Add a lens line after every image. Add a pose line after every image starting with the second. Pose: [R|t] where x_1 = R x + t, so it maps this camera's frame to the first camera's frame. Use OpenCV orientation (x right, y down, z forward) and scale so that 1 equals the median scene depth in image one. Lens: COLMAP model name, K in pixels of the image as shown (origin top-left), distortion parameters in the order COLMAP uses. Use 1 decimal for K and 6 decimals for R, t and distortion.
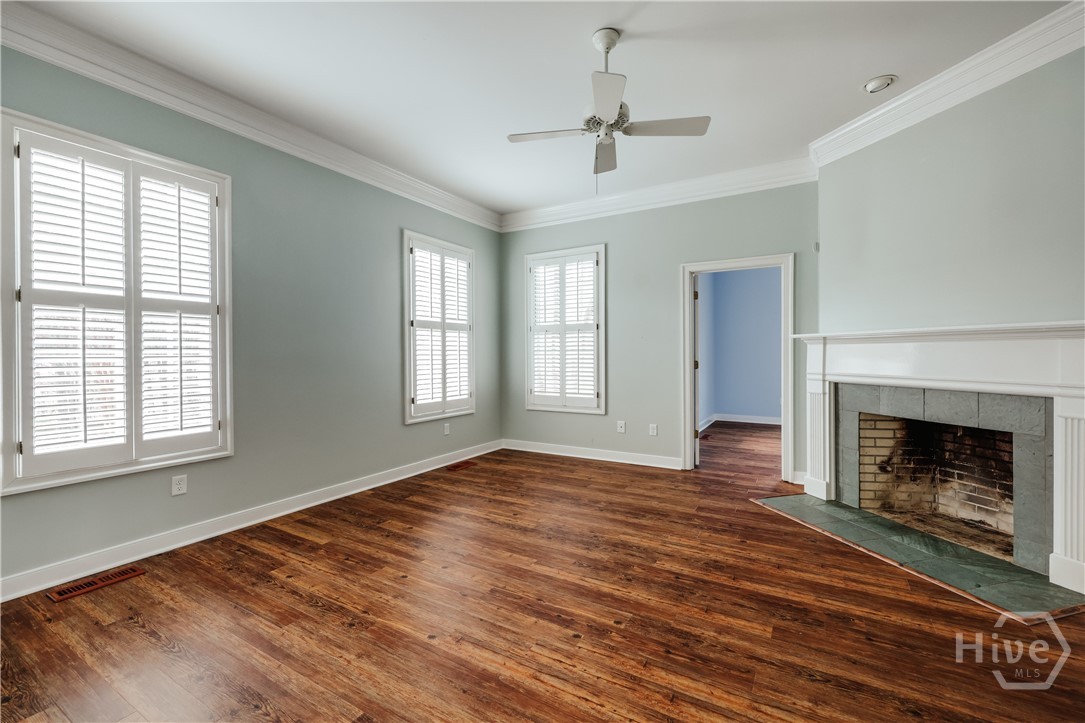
lens RADIAL K [[455.8, 0, 564.1], [0, 455.8, 356.9], [0, 0, 1]] dist [0.000035, -0.000118]
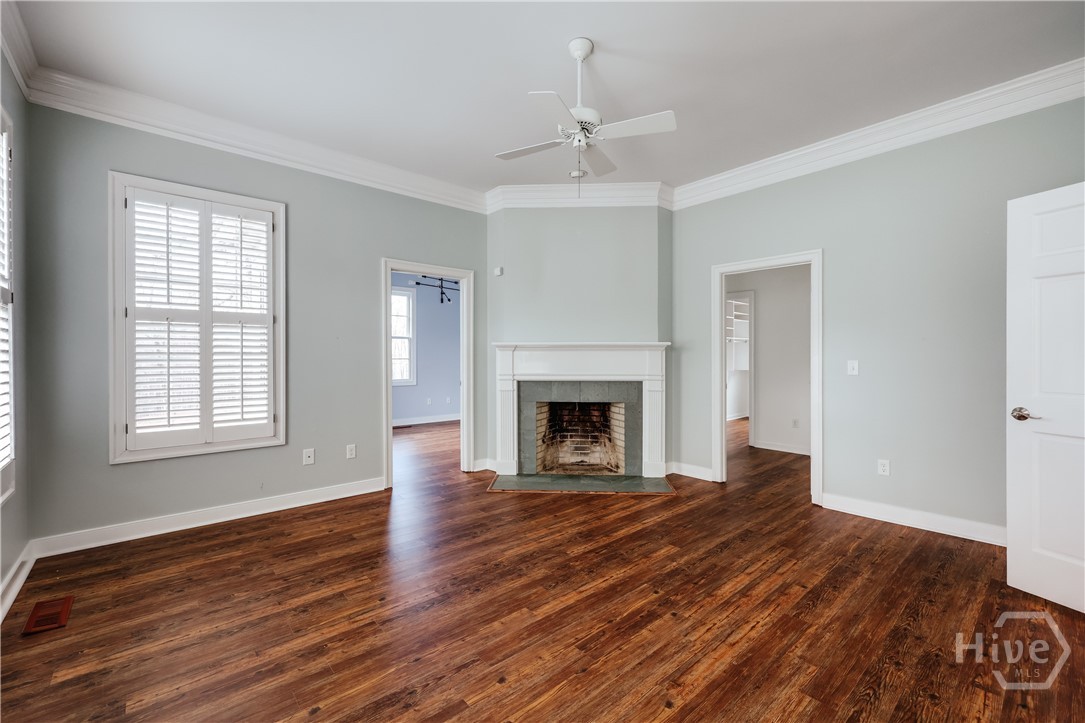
lens RADIAL K [[455.8, 0, 564.1], [0, 455.8, 356.9], [0, 0, 1]] dist [0.000035, -0.000118]
pose [[0.319607, 0.004187, 0.947541, -0.691316], [0.006396, 0.999958, -0.006576, -0.003335], [-0.947529, 0.008162, 0.319567, 0.559146]]
